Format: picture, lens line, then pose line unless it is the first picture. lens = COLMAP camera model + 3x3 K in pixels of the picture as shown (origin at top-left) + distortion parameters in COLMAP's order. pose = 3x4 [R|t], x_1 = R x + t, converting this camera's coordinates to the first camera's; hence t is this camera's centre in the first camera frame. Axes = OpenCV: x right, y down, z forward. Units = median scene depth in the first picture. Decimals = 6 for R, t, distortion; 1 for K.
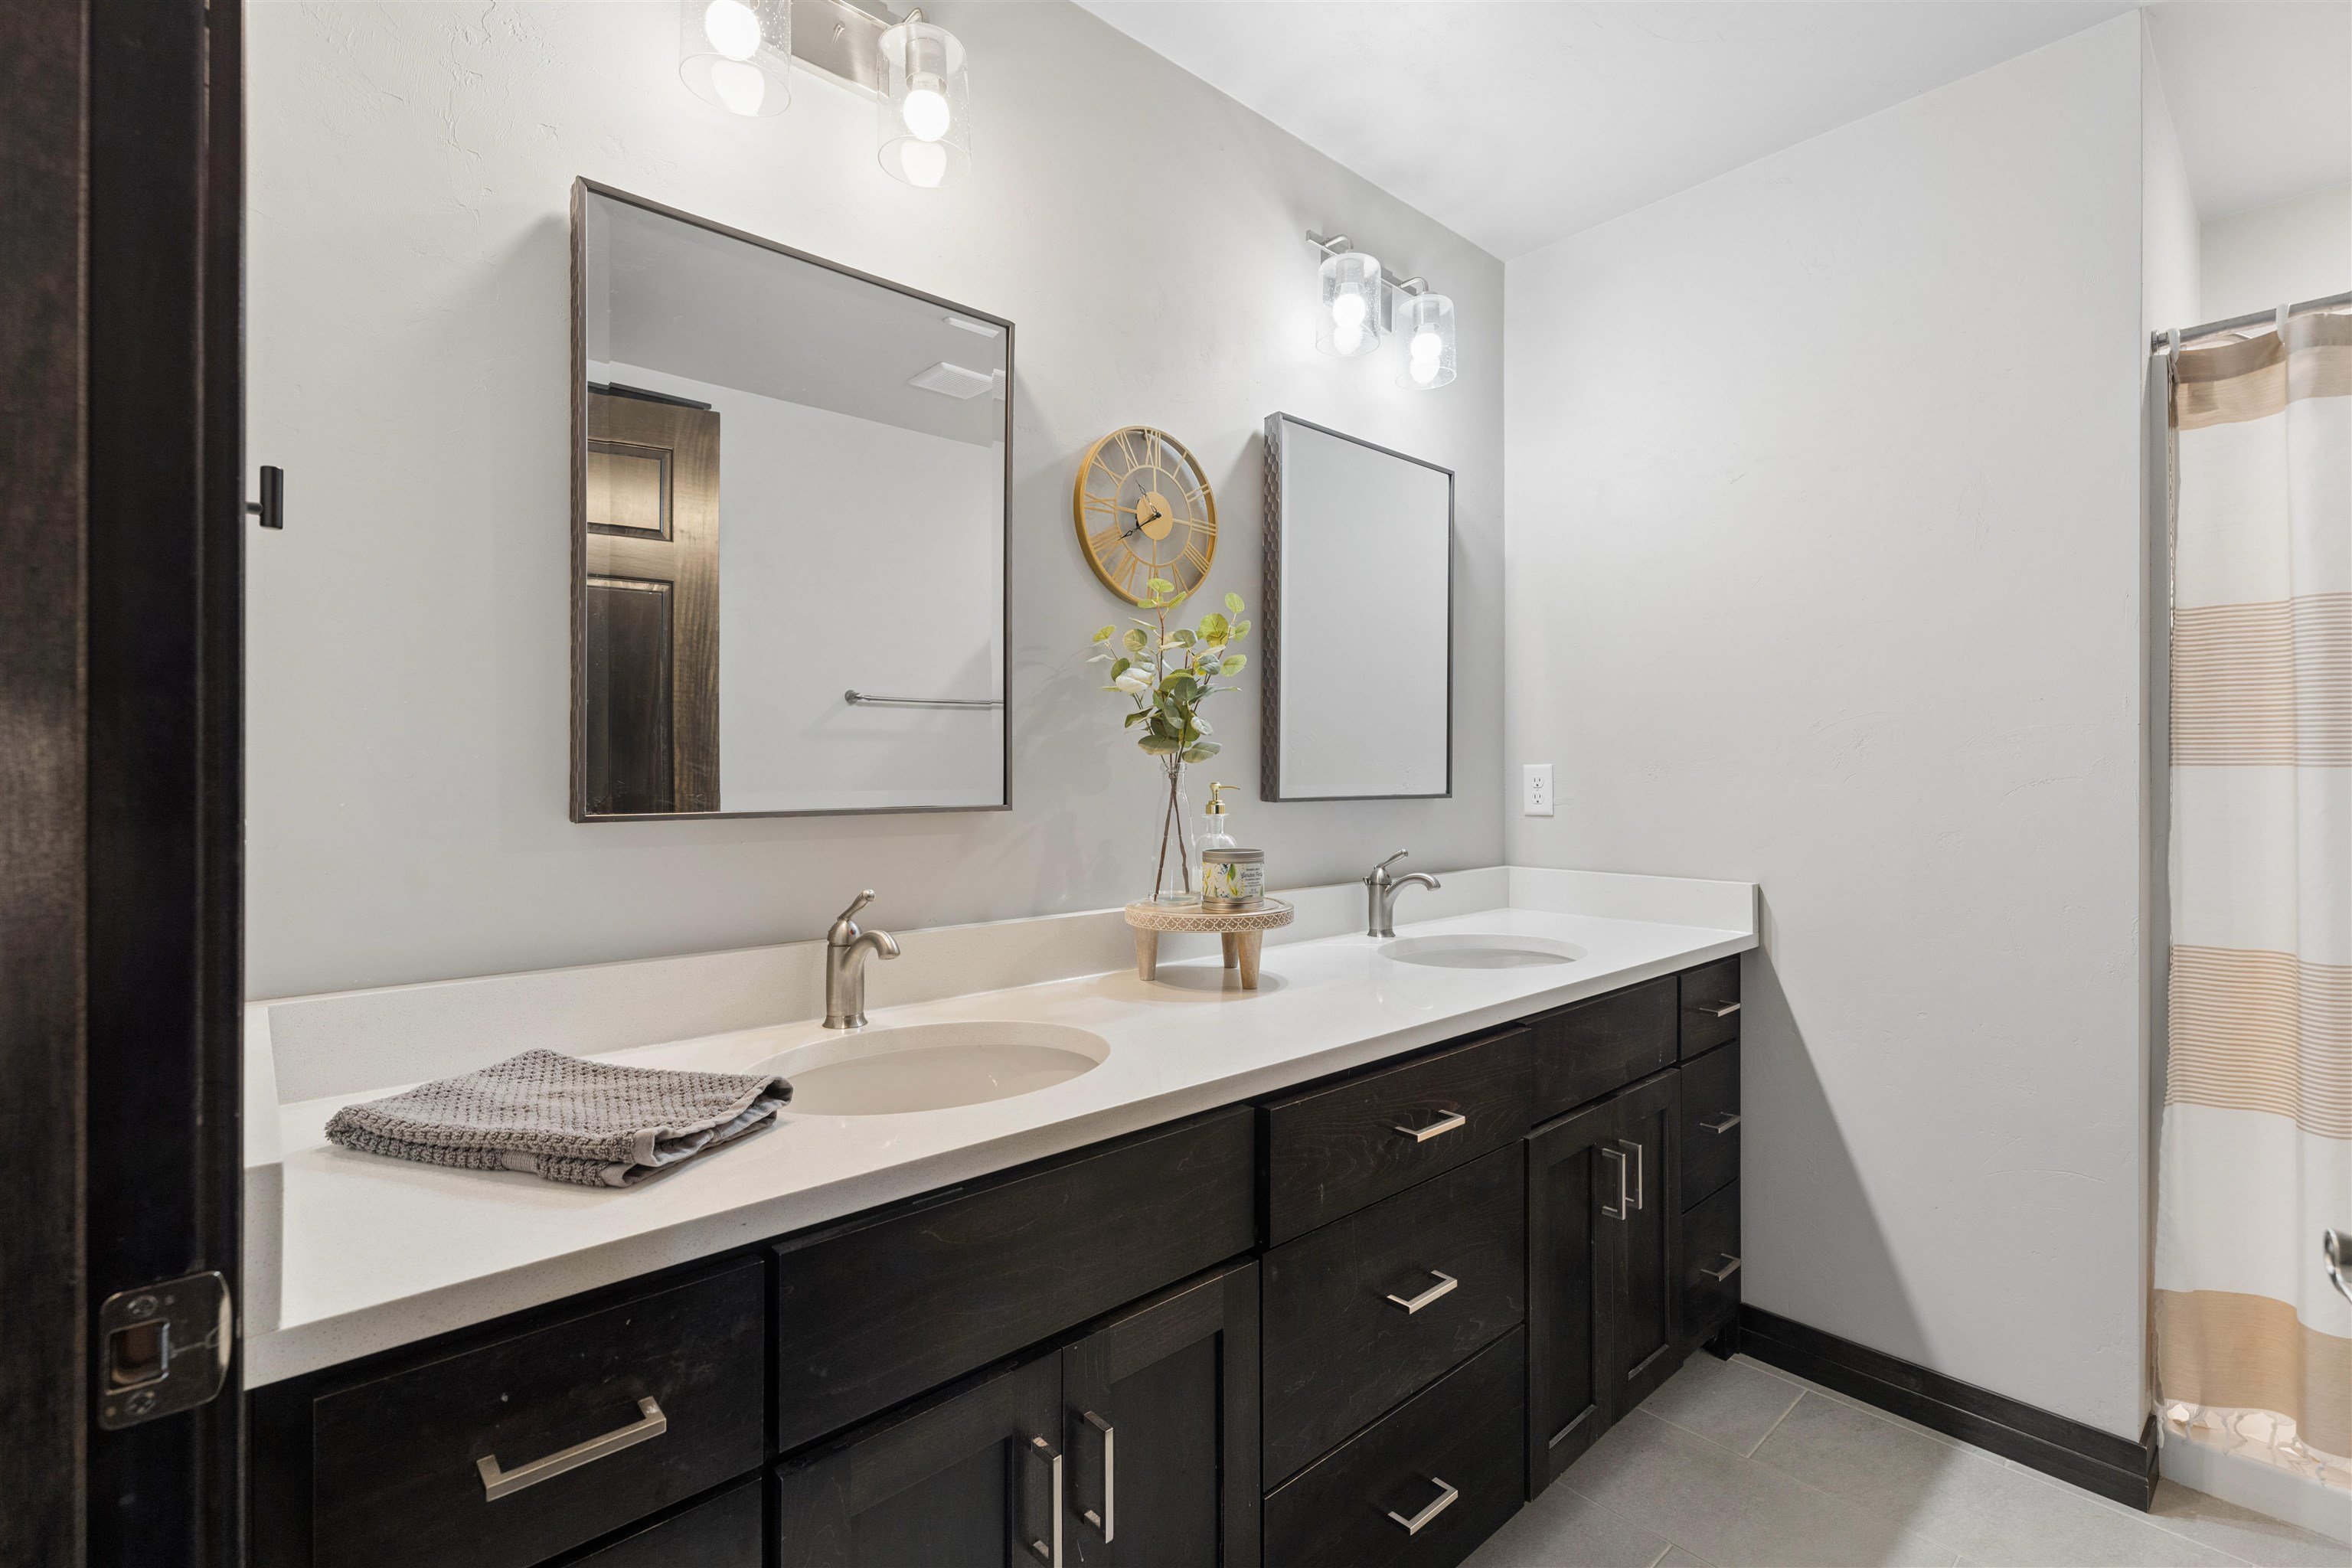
lens RADIAL K [[1051.5, 0, 1177.1], [0, 1051.5, 774.0], [0, 0, 1]] dist [0.001528, 0.000206]
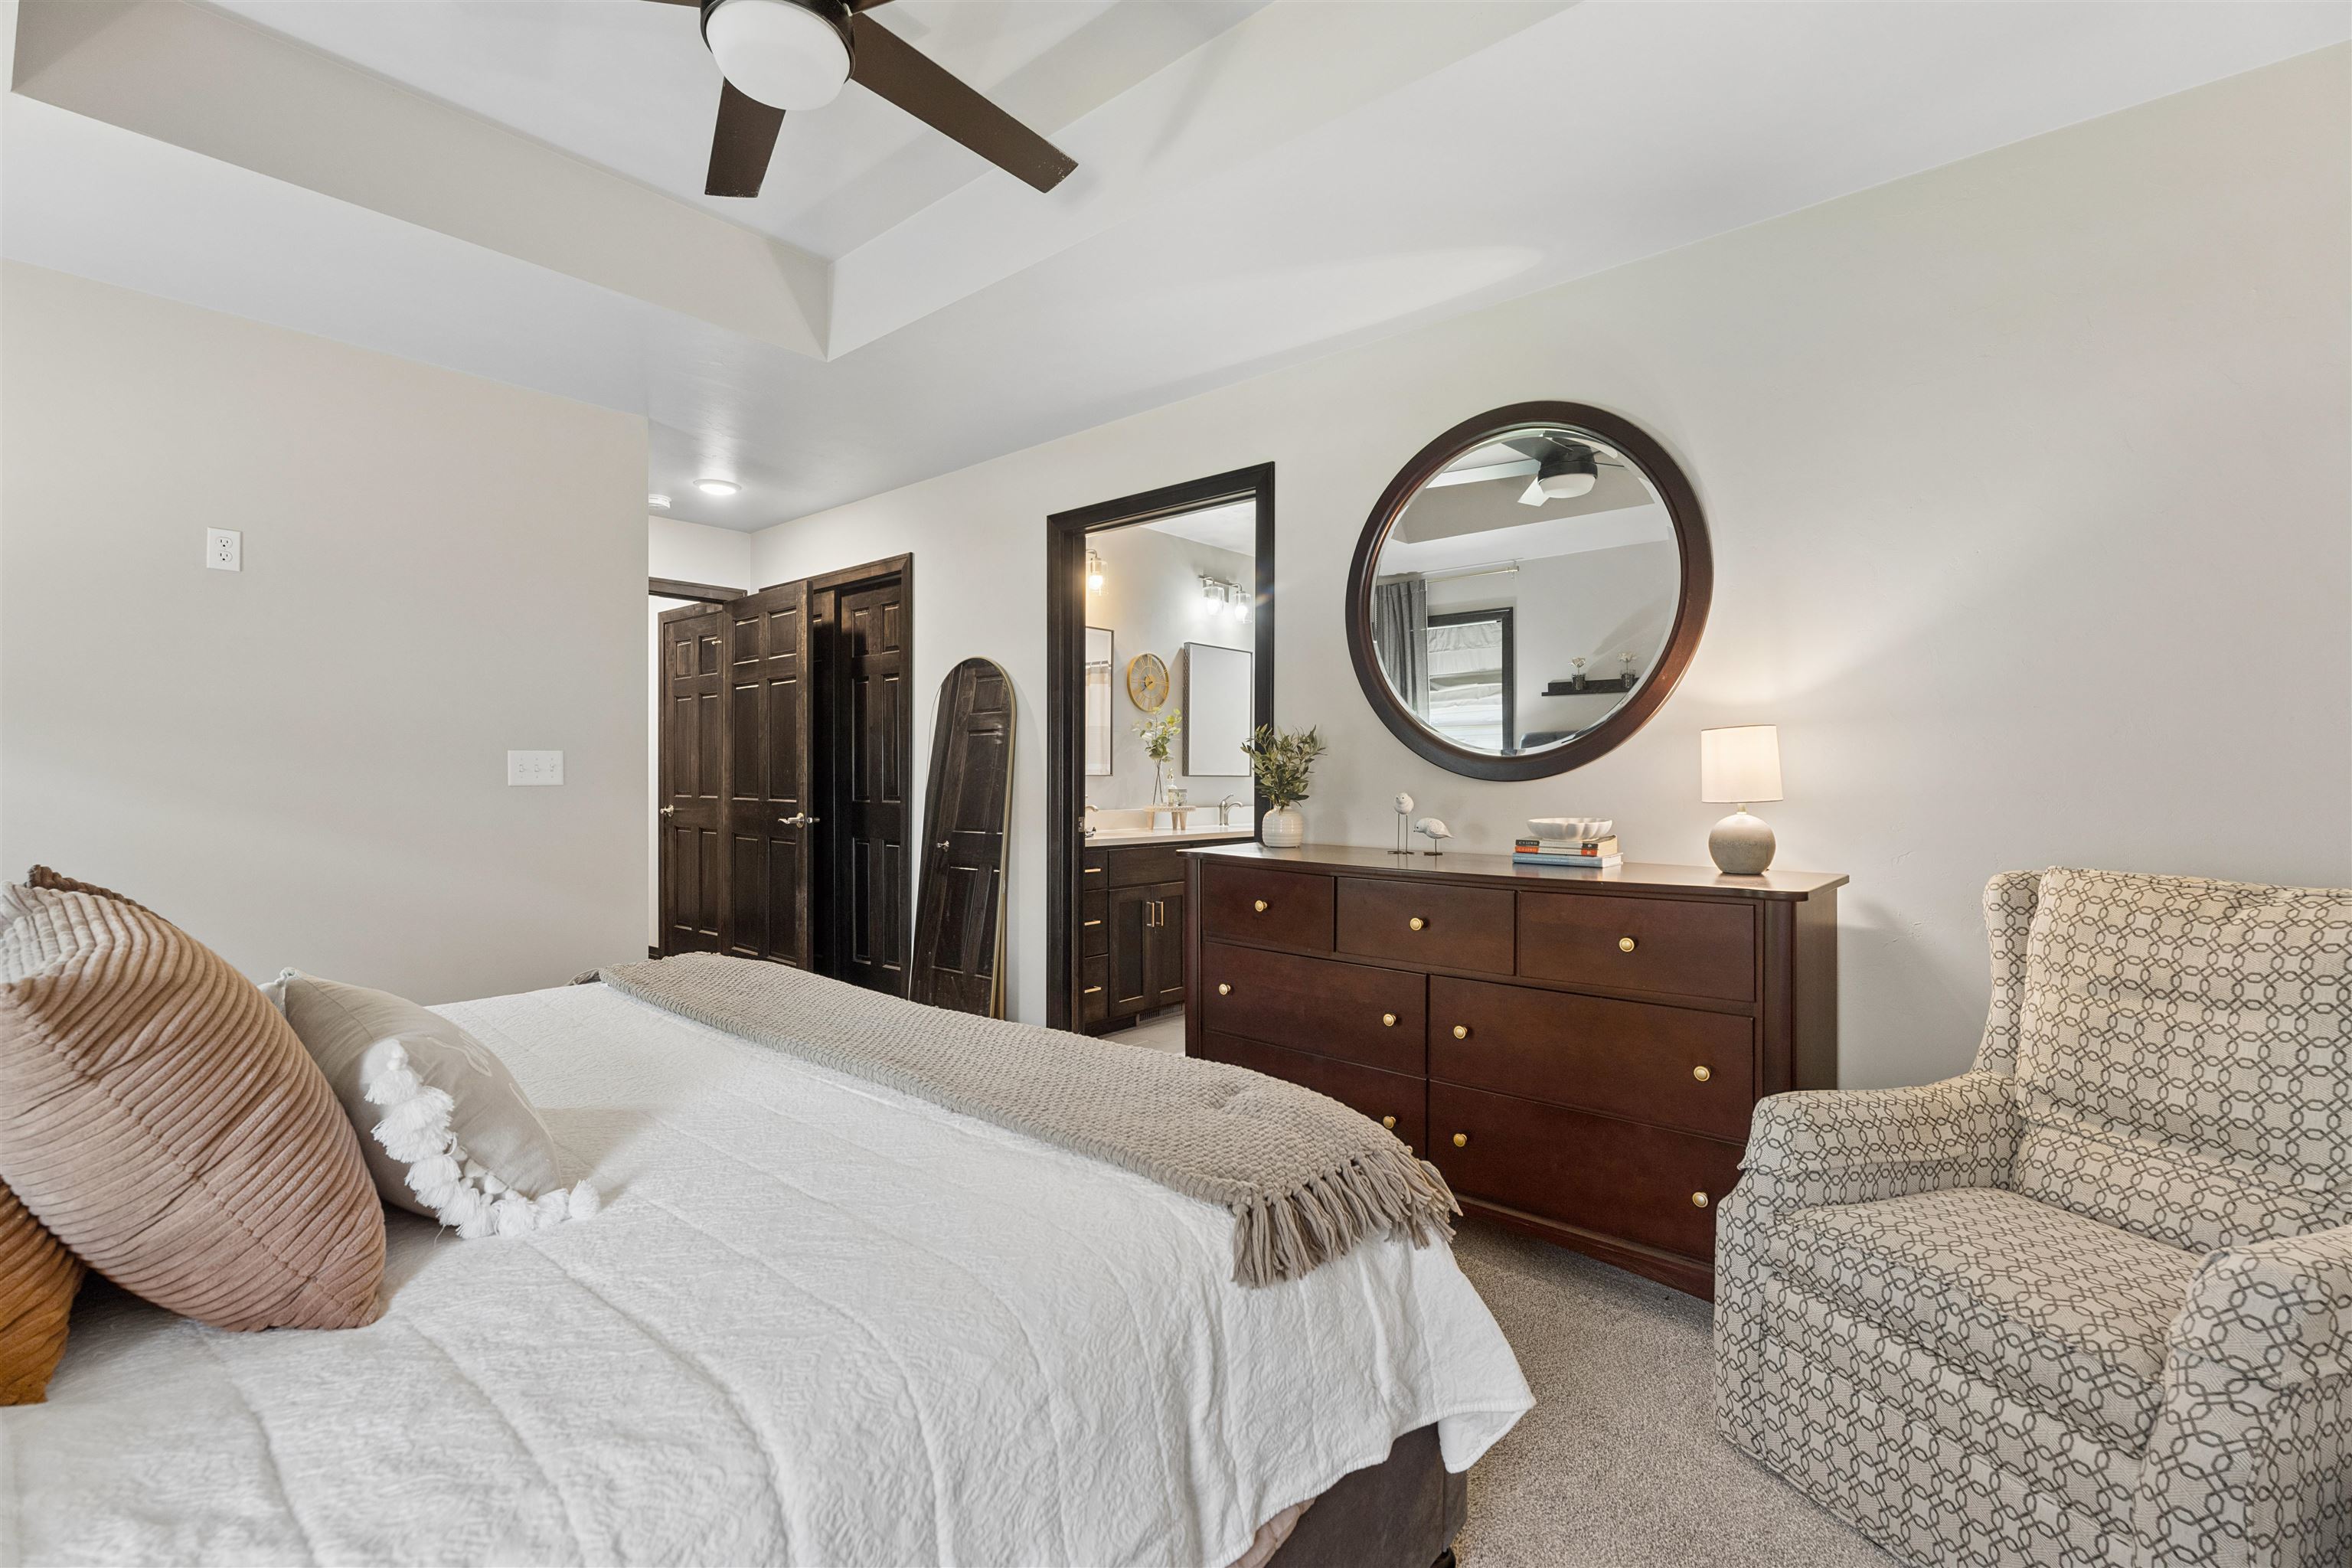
lens RADIAL K [[1051.5, 0, 1171.3], [0, 1051.5, 784.0], [0, 0, 1]] dist [0.001528, 0.000206]
pose [[0.992137, 0.003398, 0.125113, -0.336590], [-0.003193, 0.999993, -0.001842, 0.056244], [-0.125119, 0.001428, 0.992141, -2.010789]]
